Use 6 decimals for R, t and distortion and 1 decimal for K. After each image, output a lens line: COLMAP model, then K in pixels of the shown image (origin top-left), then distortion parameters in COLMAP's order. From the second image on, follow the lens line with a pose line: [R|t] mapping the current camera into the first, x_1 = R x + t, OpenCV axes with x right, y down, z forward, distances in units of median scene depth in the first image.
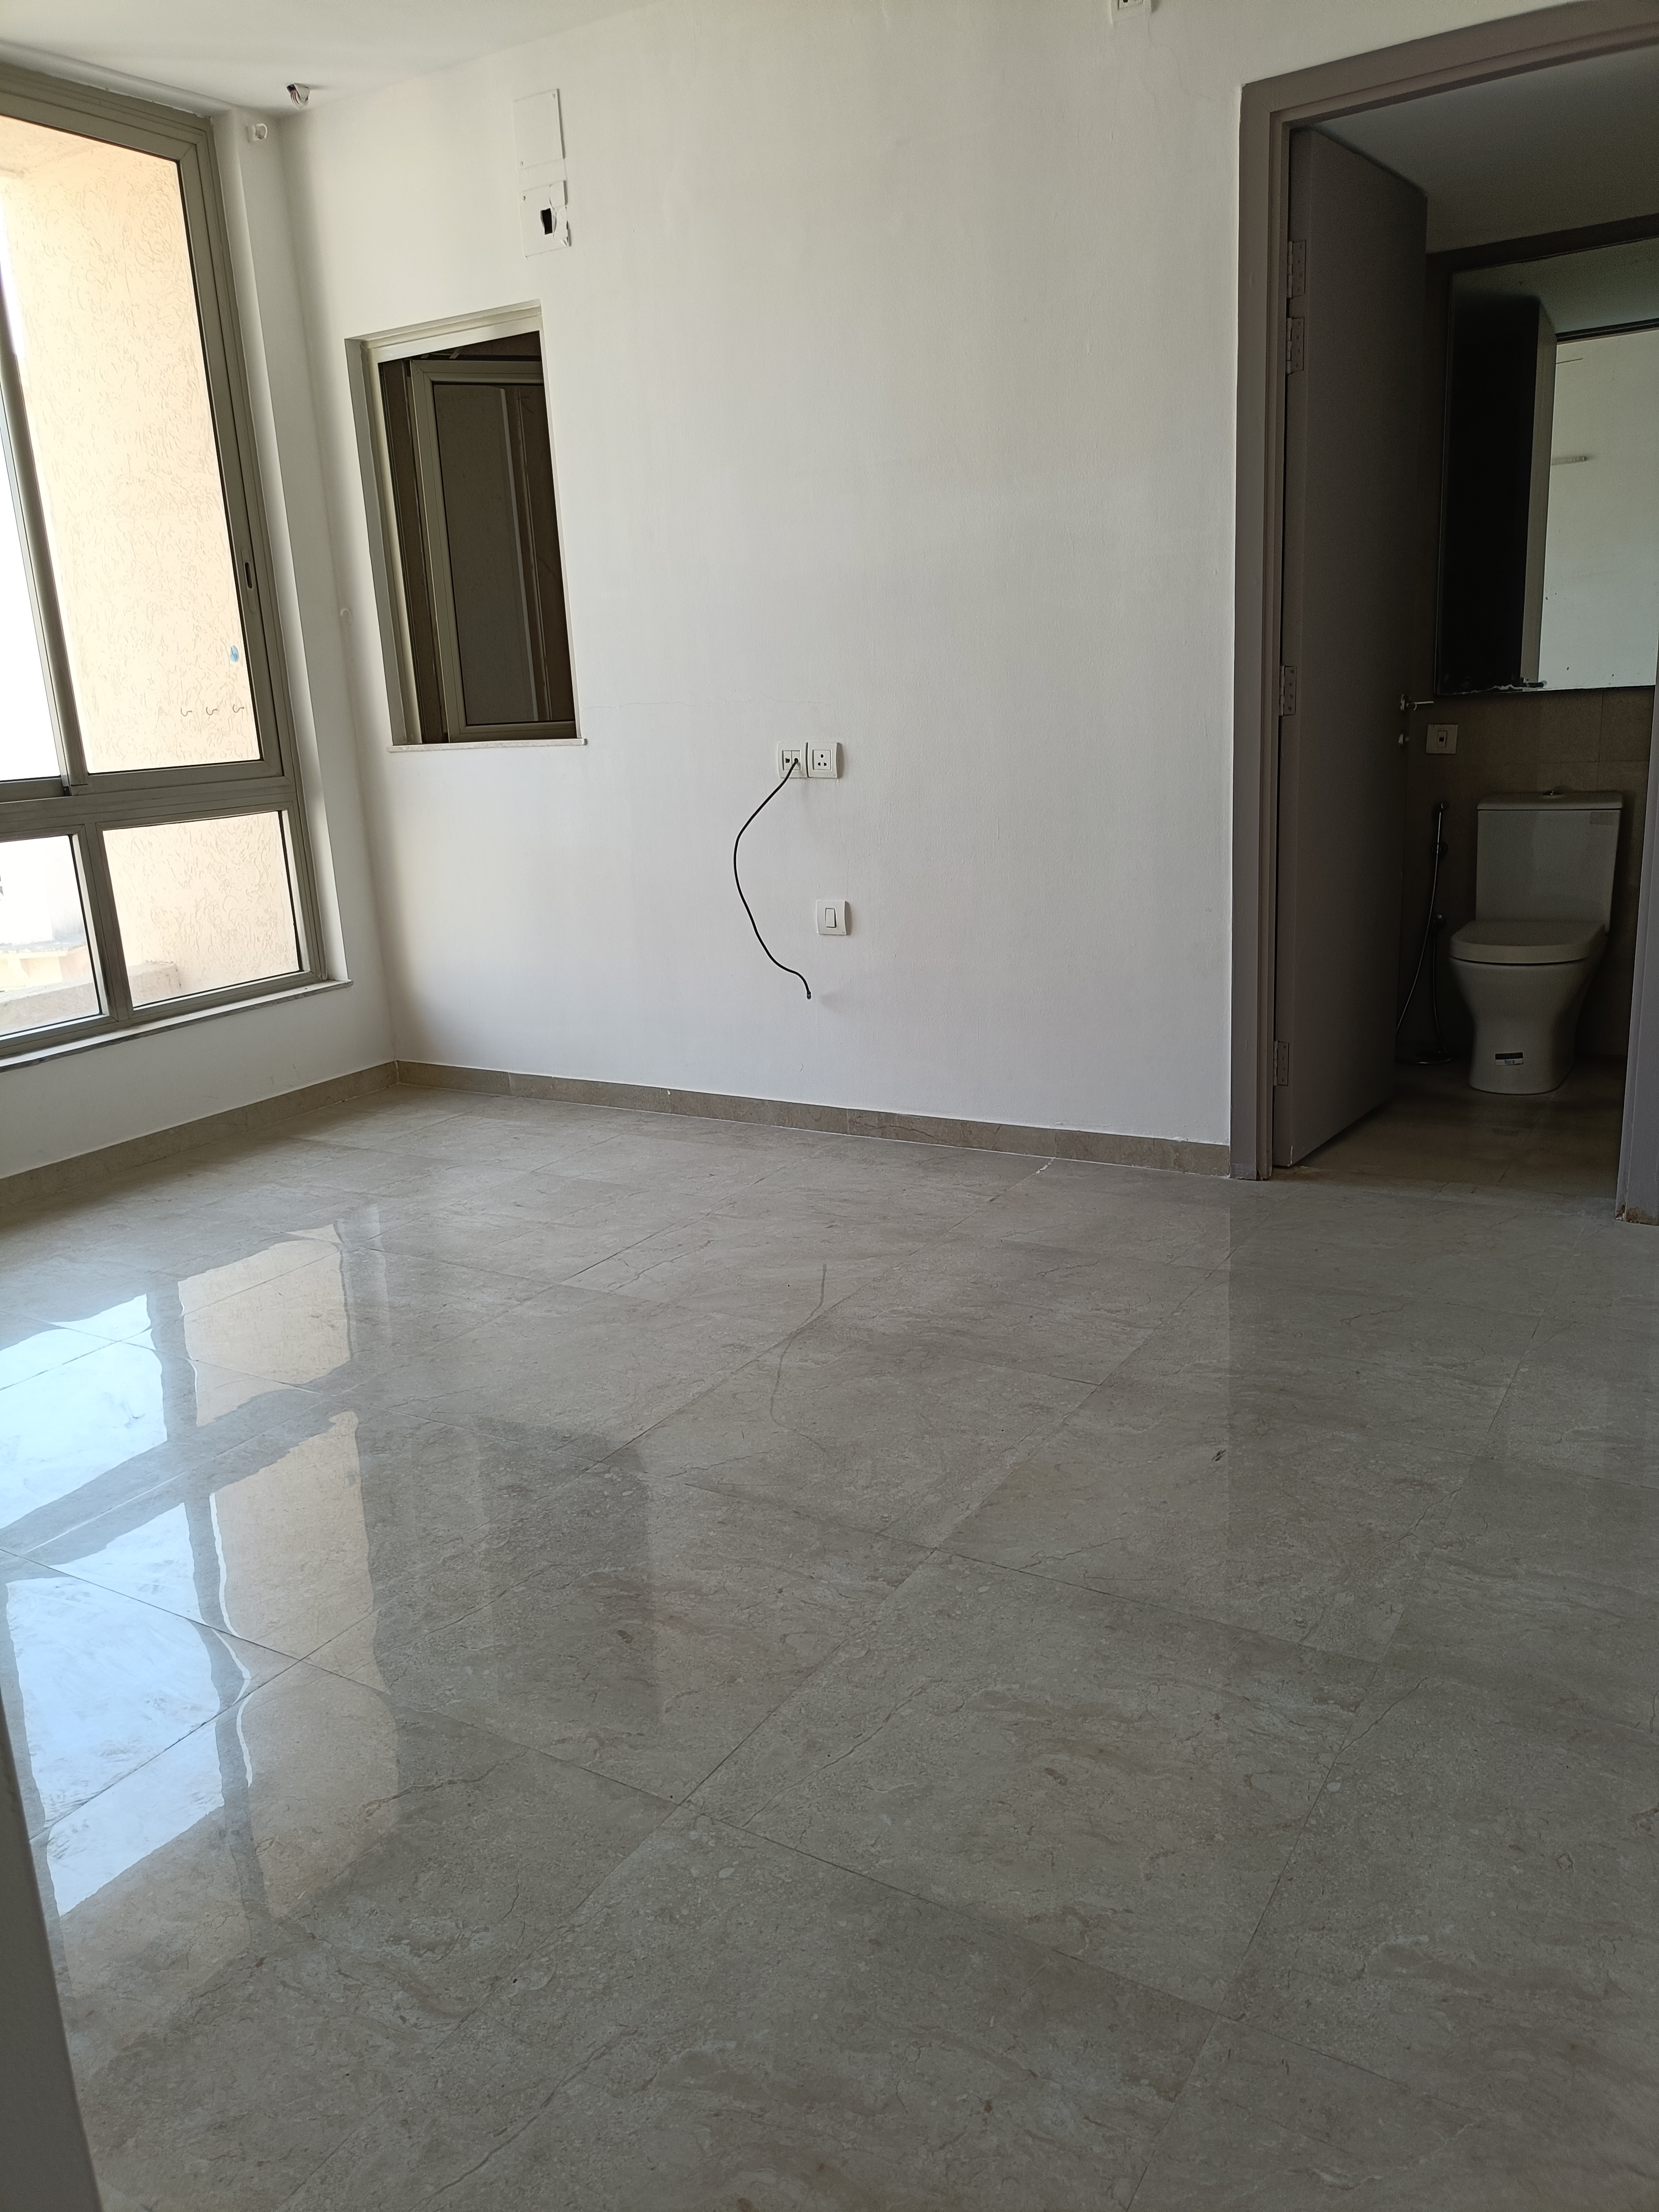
lens RADIAL K [[1648.3, 0, 829.5], [0, 1648.3, 1106.0], [0, 0, 1]] dist [0.088737, -0.001976]
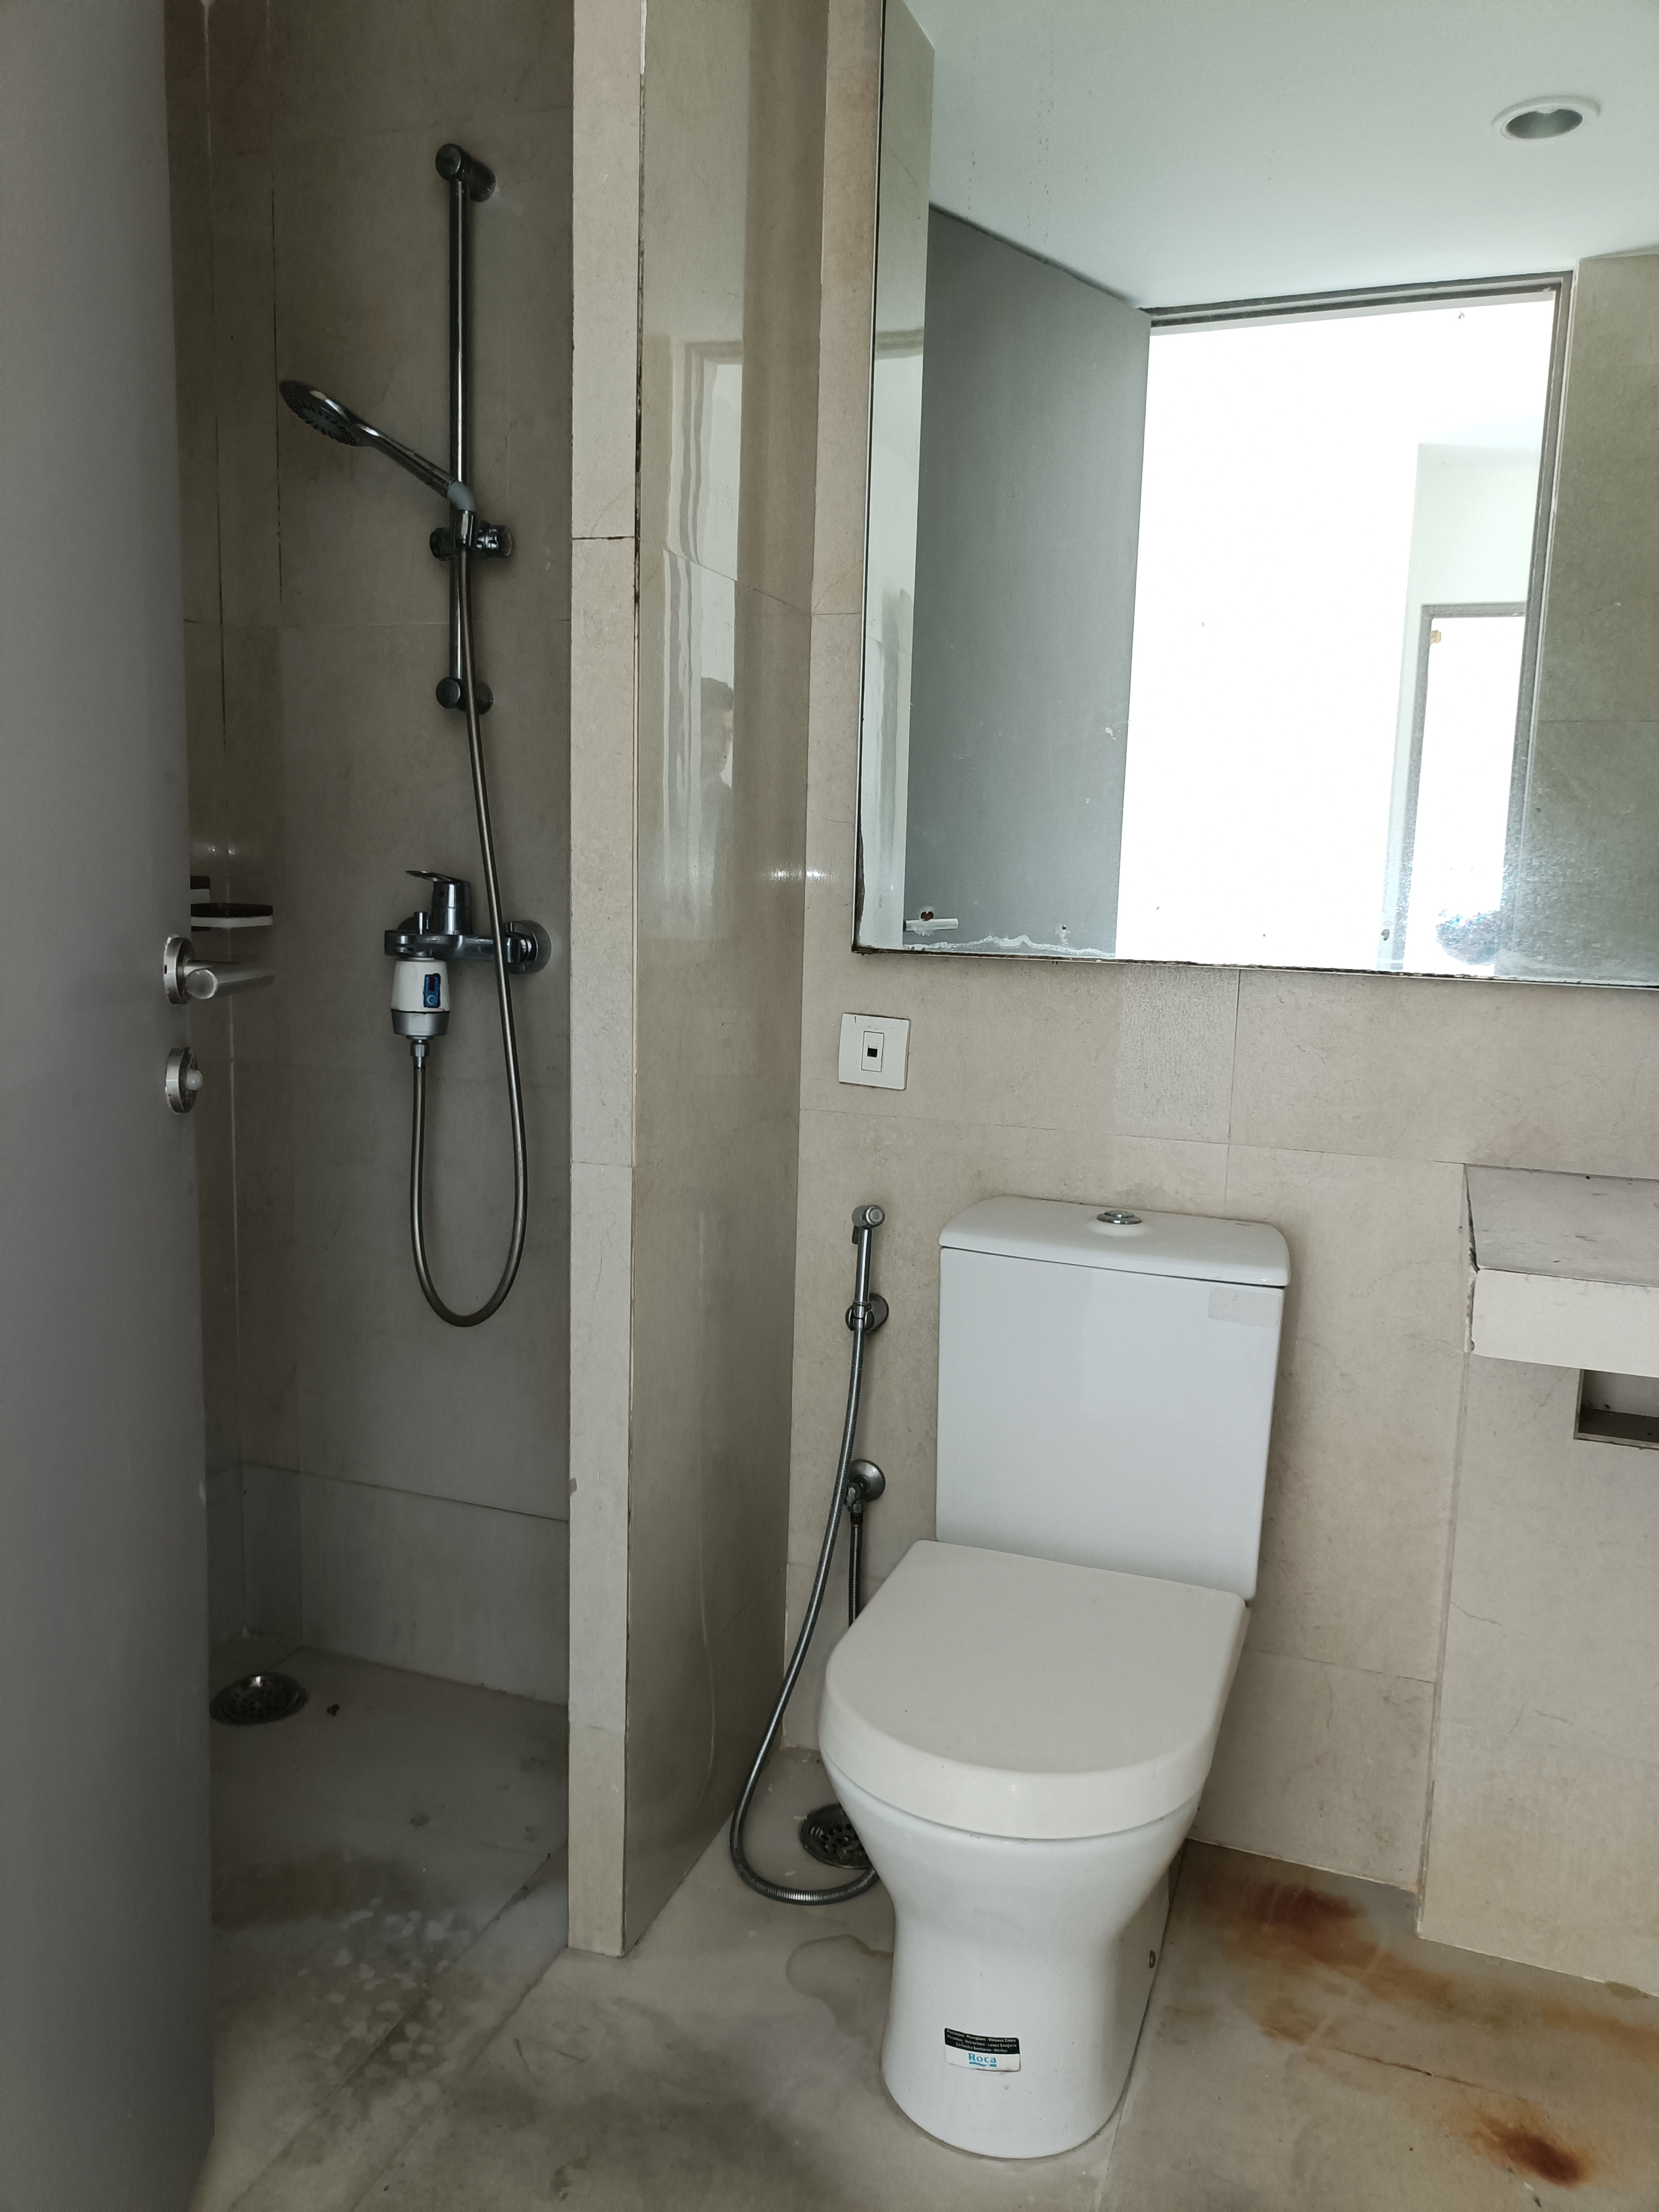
lens RADIAL K [[1648.3, 0, 829.5], [0, 1648.3, 1106.0], [0, 0, 1]] dist [0.088737, -0.001976]
pose [[0.979141, 0.072876, 0.189660, 0.225972], [-0.046861, 0.989294, -0.138205, -0.121386], [-0.197702, 0.126434, 0.972074, 0.497075]]
